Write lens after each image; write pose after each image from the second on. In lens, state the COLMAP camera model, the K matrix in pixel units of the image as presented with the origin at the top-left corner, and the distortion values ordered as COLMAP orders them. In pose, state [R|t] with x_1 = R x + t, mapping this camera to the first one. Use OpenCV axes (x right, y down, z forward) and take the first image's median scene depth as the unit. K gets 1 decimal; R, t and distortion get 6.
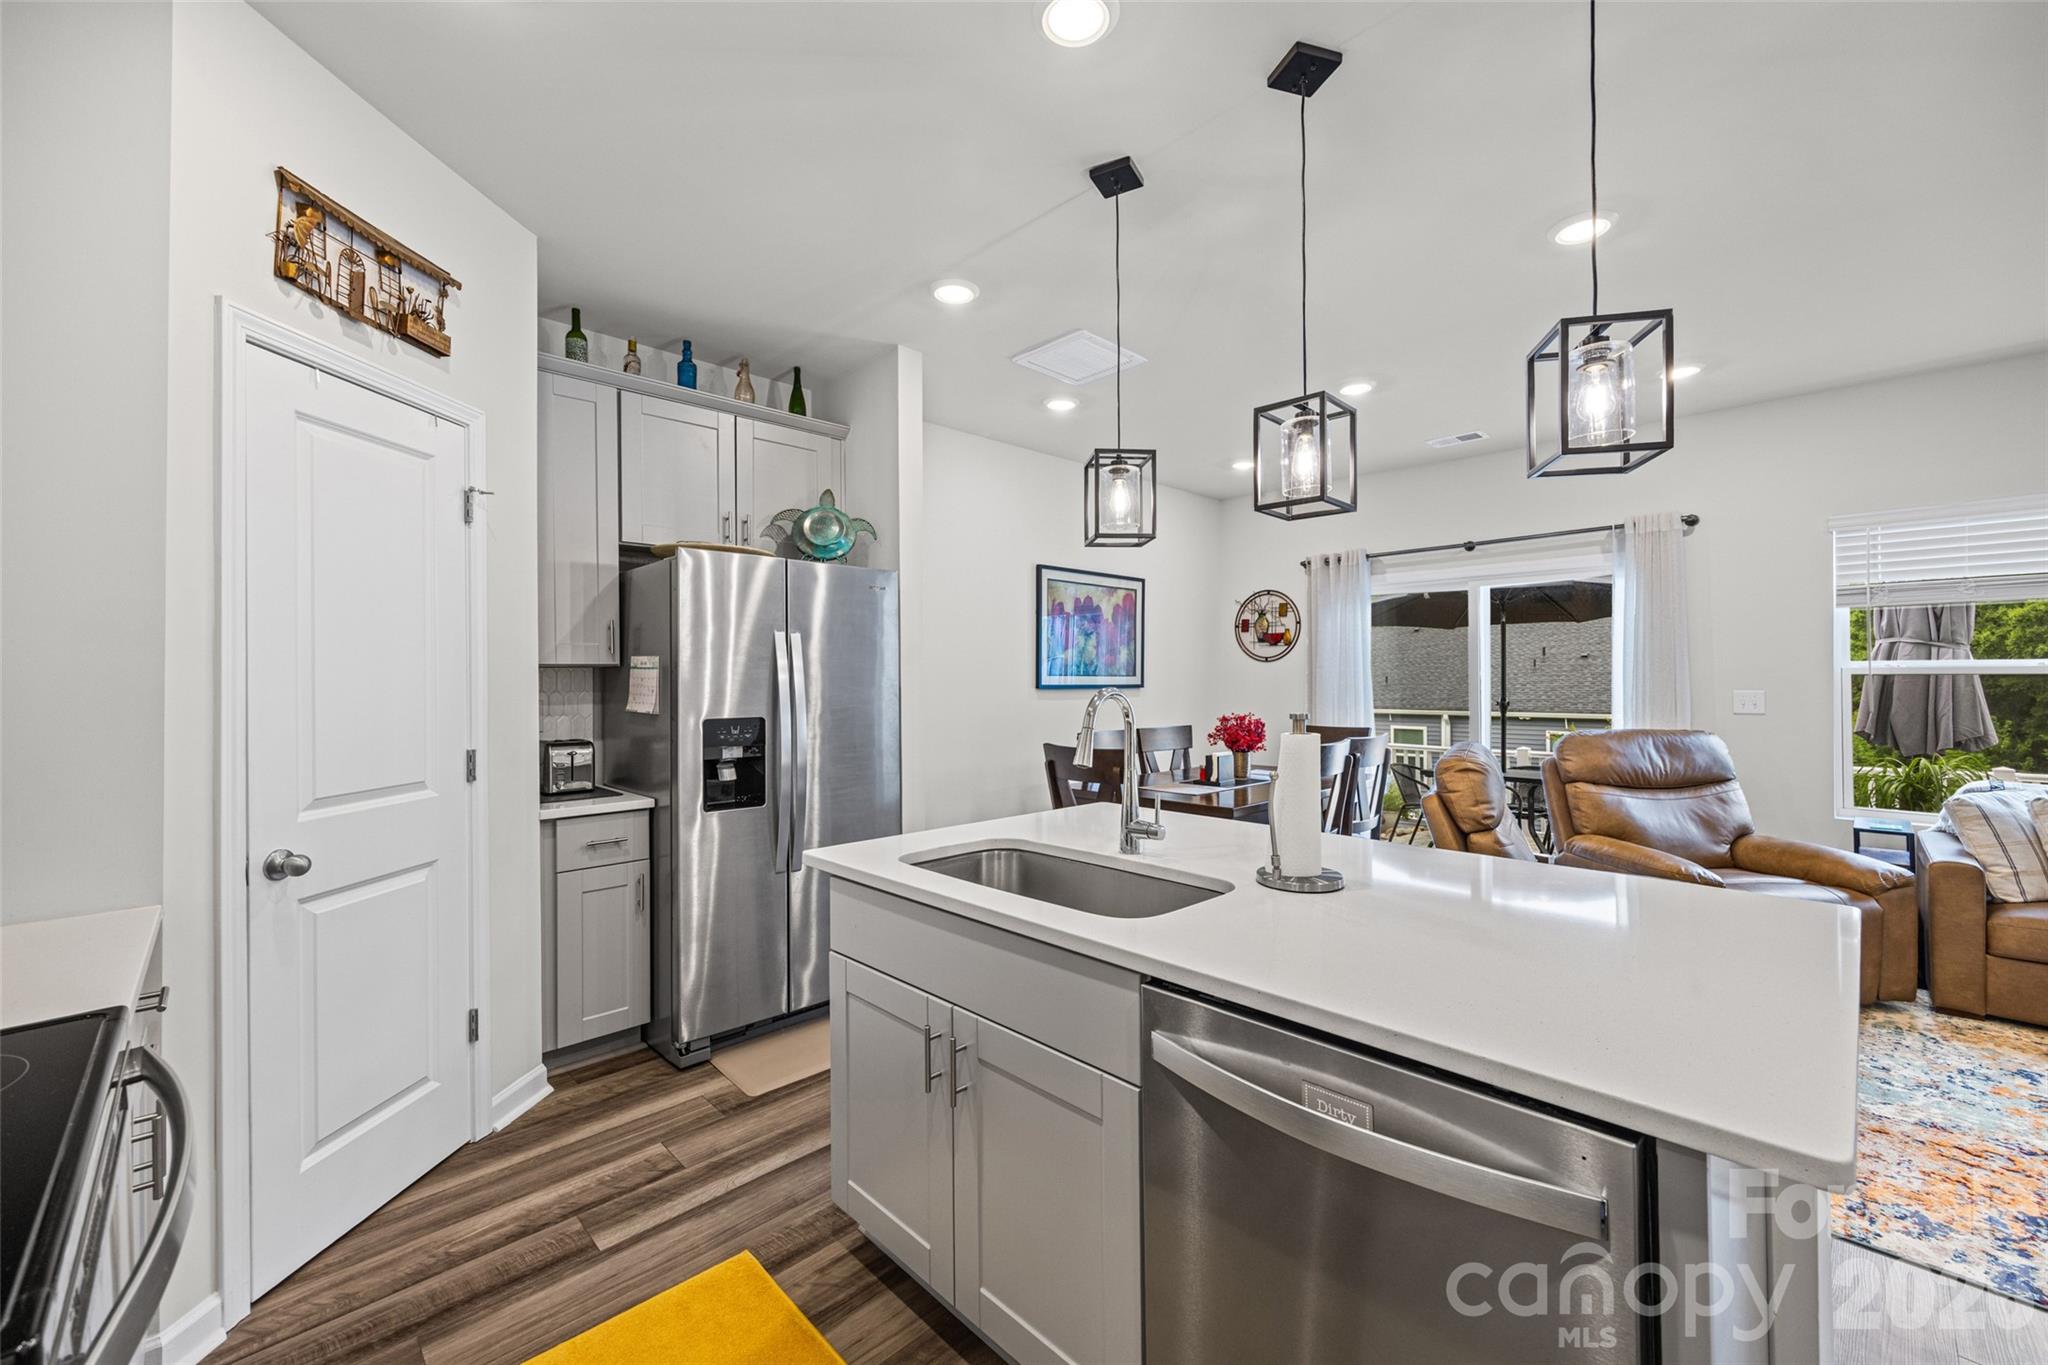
lens RADIAL K [[794.8, 0, 1021.3], [0, 794.8, 682.7], [0, 0, 1]] dist [-0.007247, 0.001309]
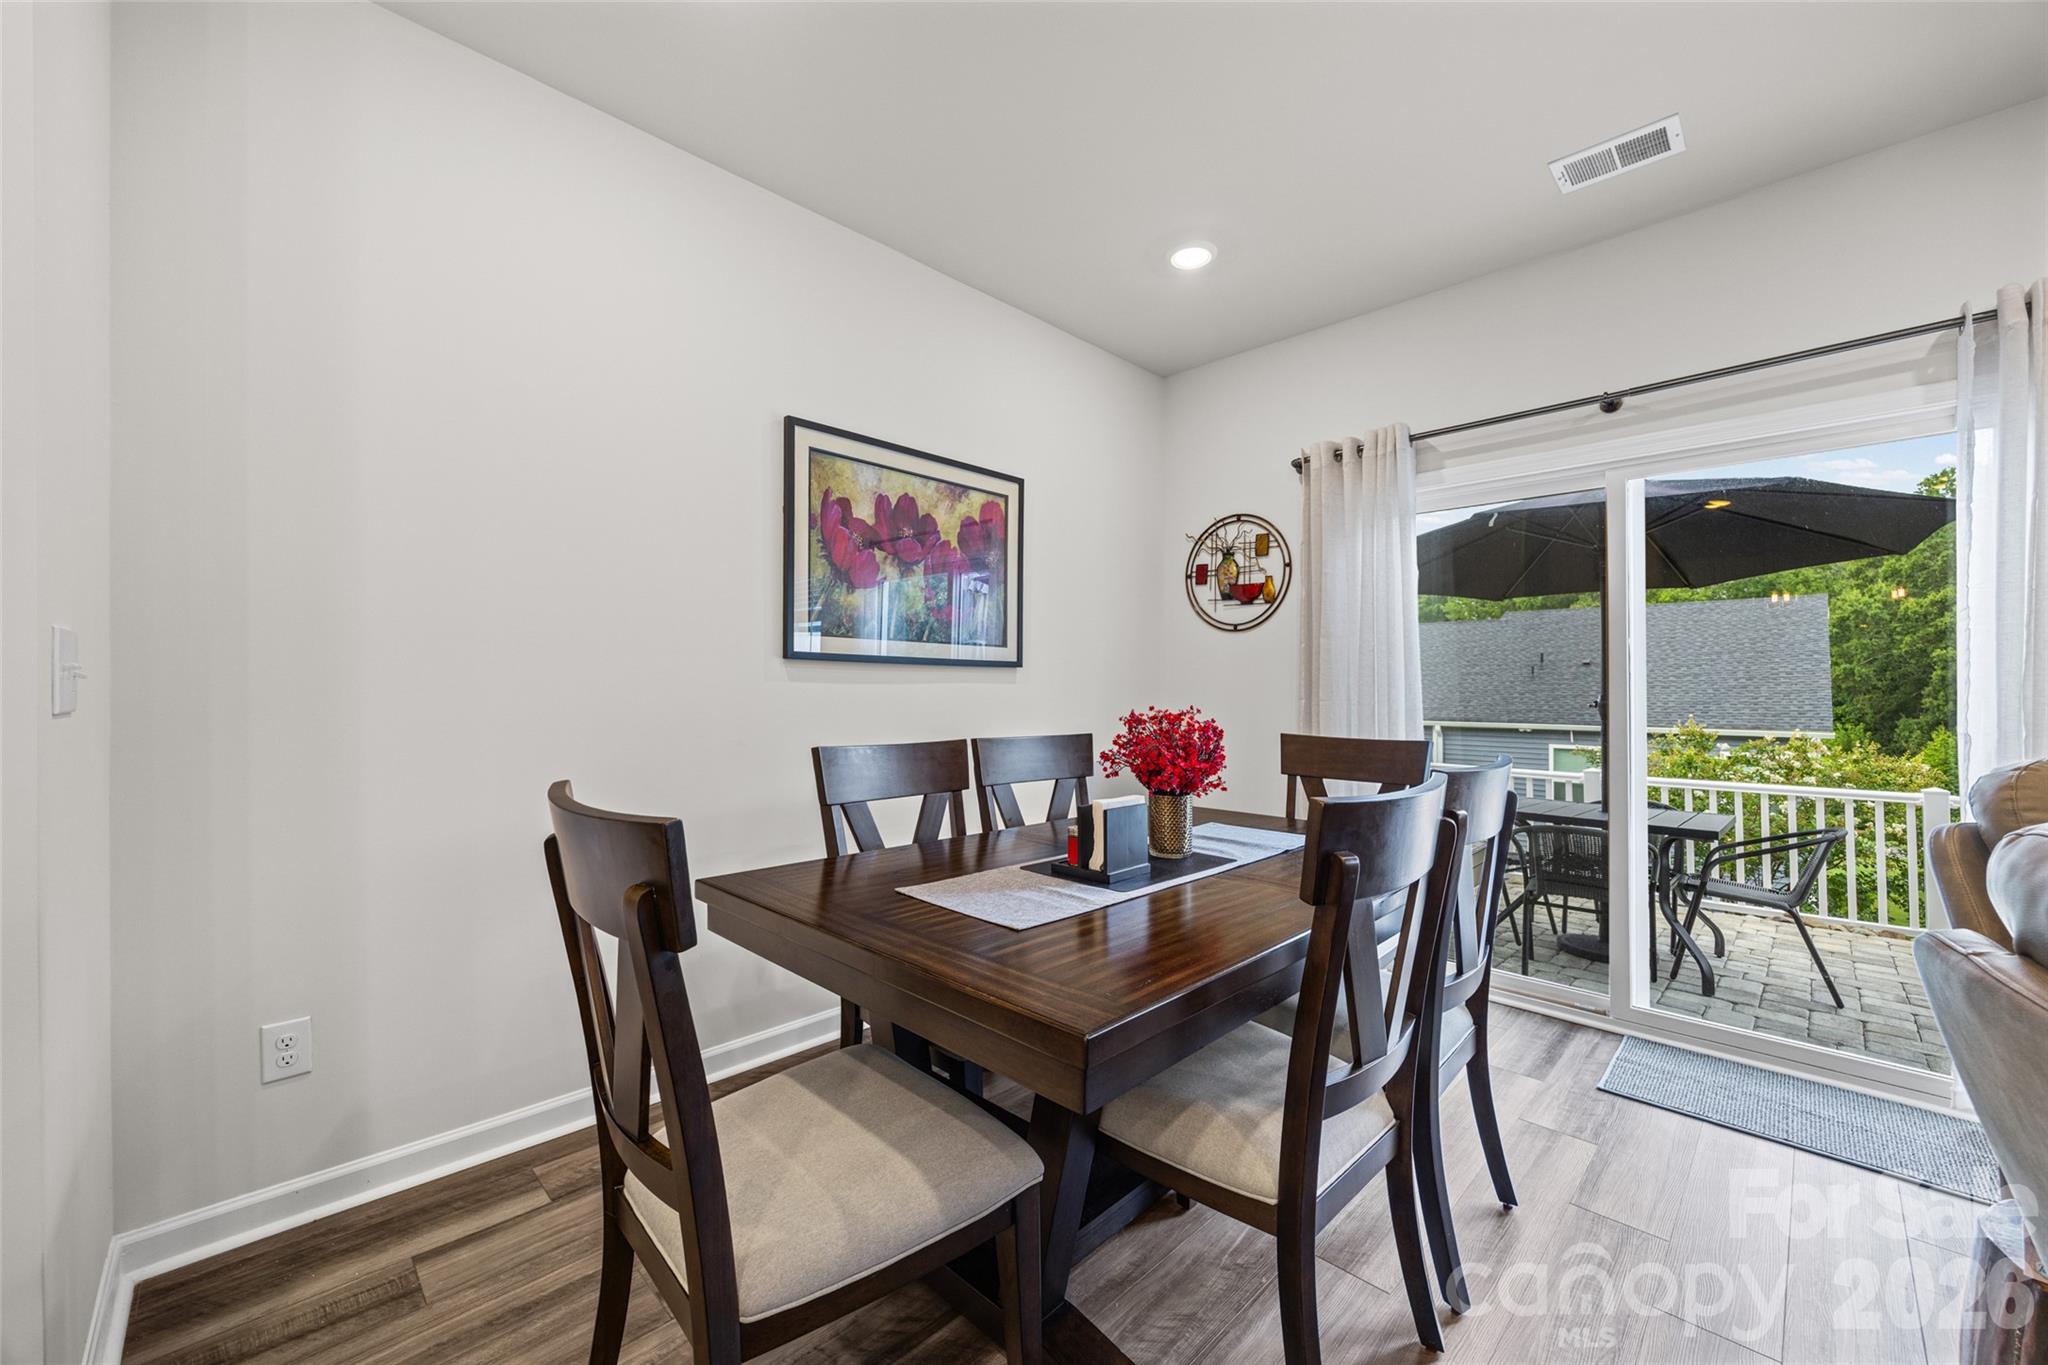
lens RADIAL K [[794.8, 0, 1017.5], [0, 794.8, 684.1], [0, 0, 1]] dist [-0.007247, 0.001309]
pose [[0.999676, 0.009242, 0.023734, 0.202775], [-0.008979, 0.999897, -0.011194, 0.034810], [-0.023835, 0.010978, 0.999656, 0.627964]]
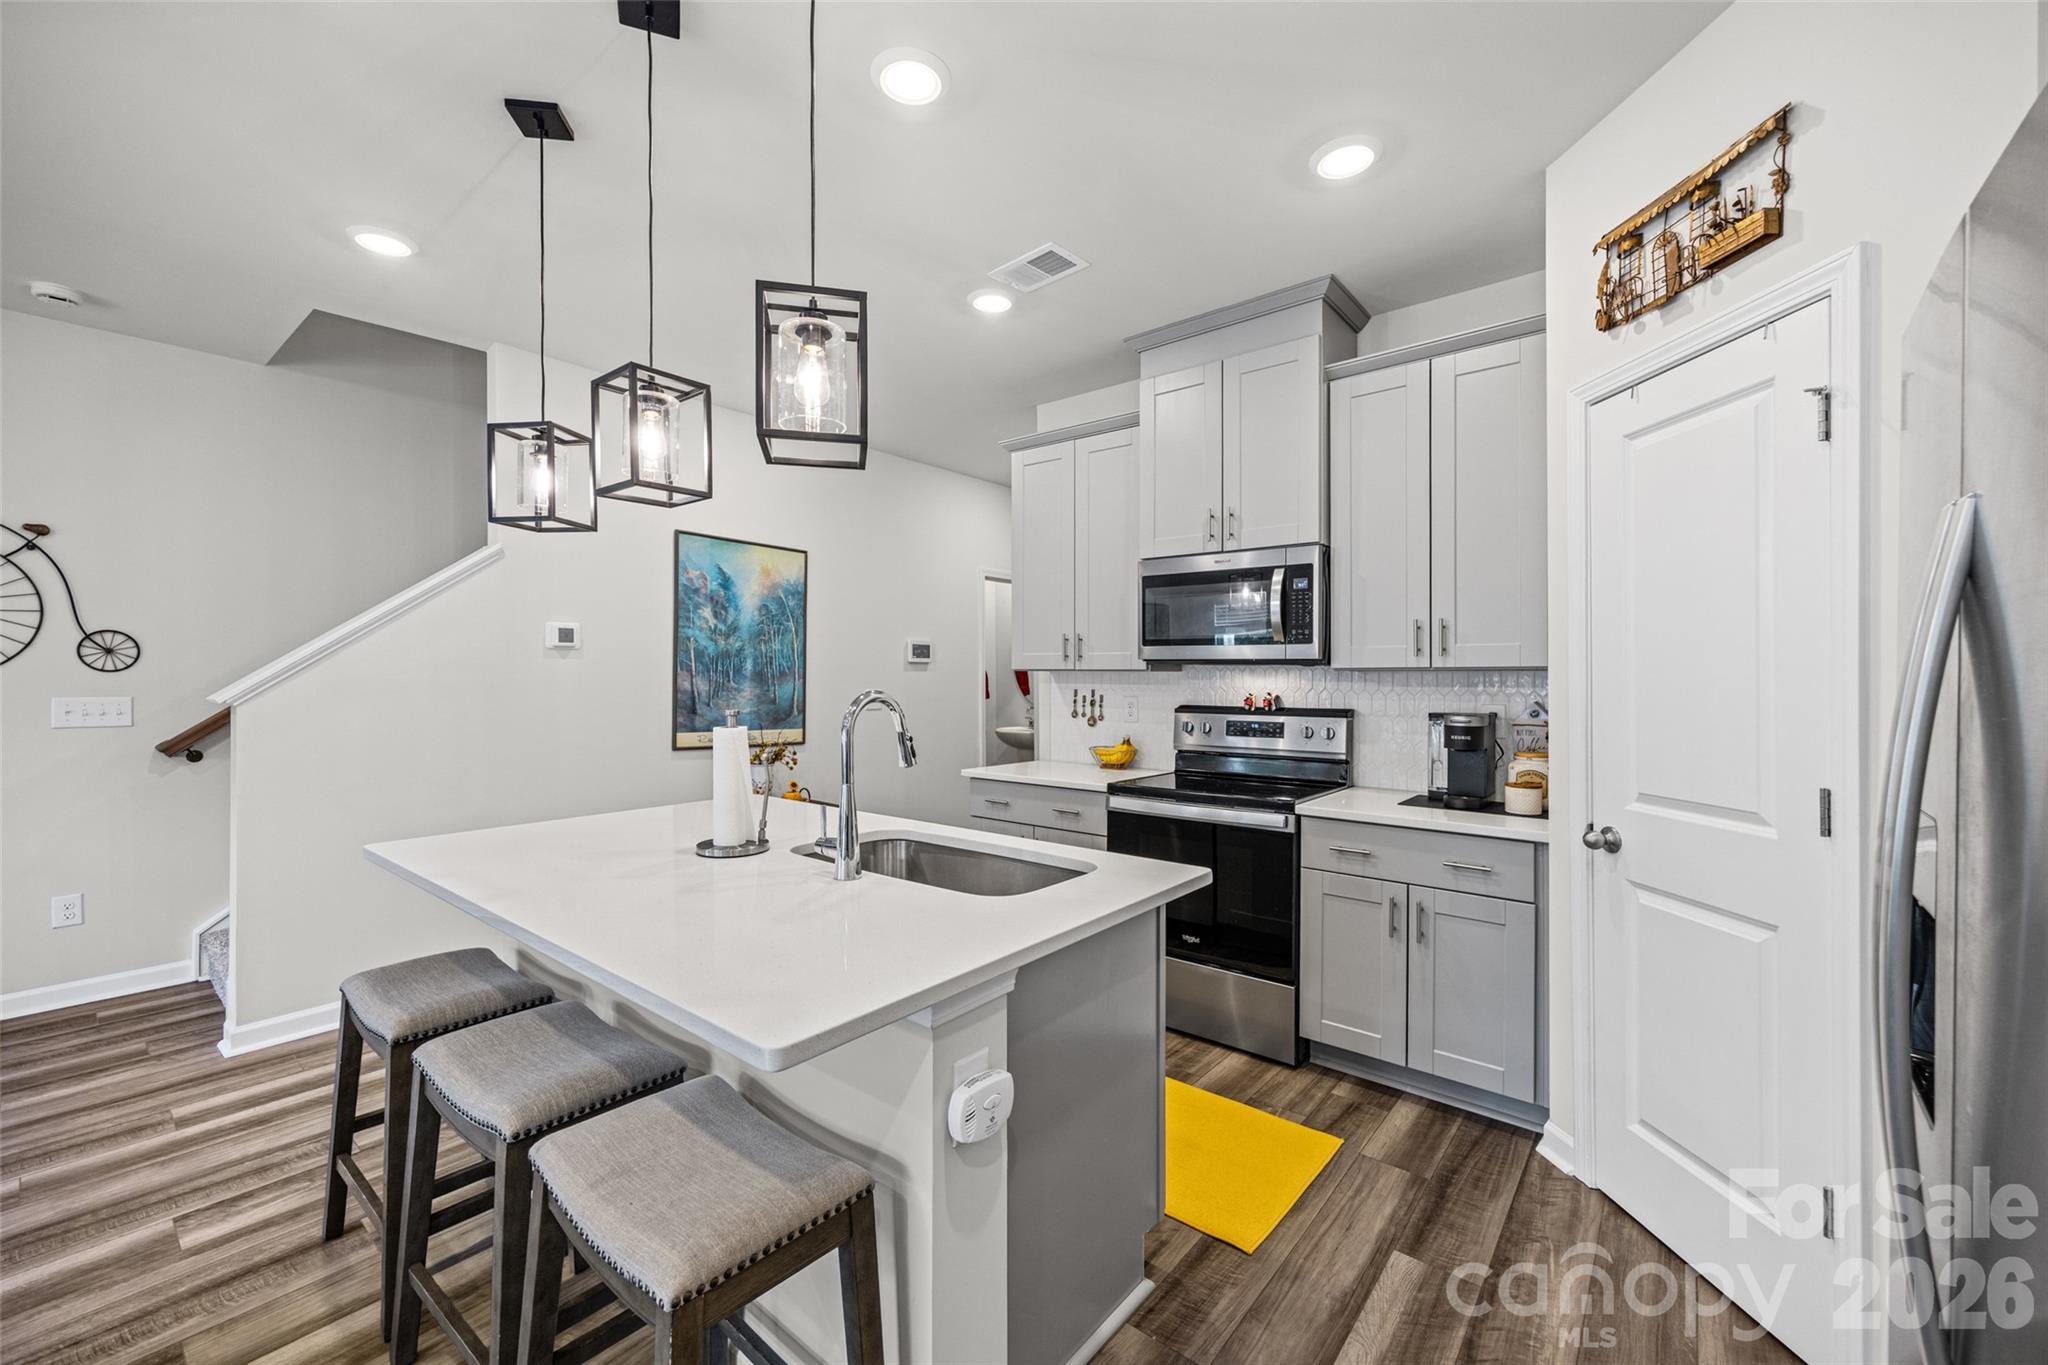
lens RADIAL K [[794.8, 0, 1002.1], [0, 794.8, 687.2], [0, 0, 1]] dist [-0.007247, 0.001309]
pose [[-0.992024, 0.005248, -0.125937, 0.038316], [0.002962, 0.999828, 0.018328, -0.005223], [0.126011, 0.017809, -0.991869, 0.899929]]
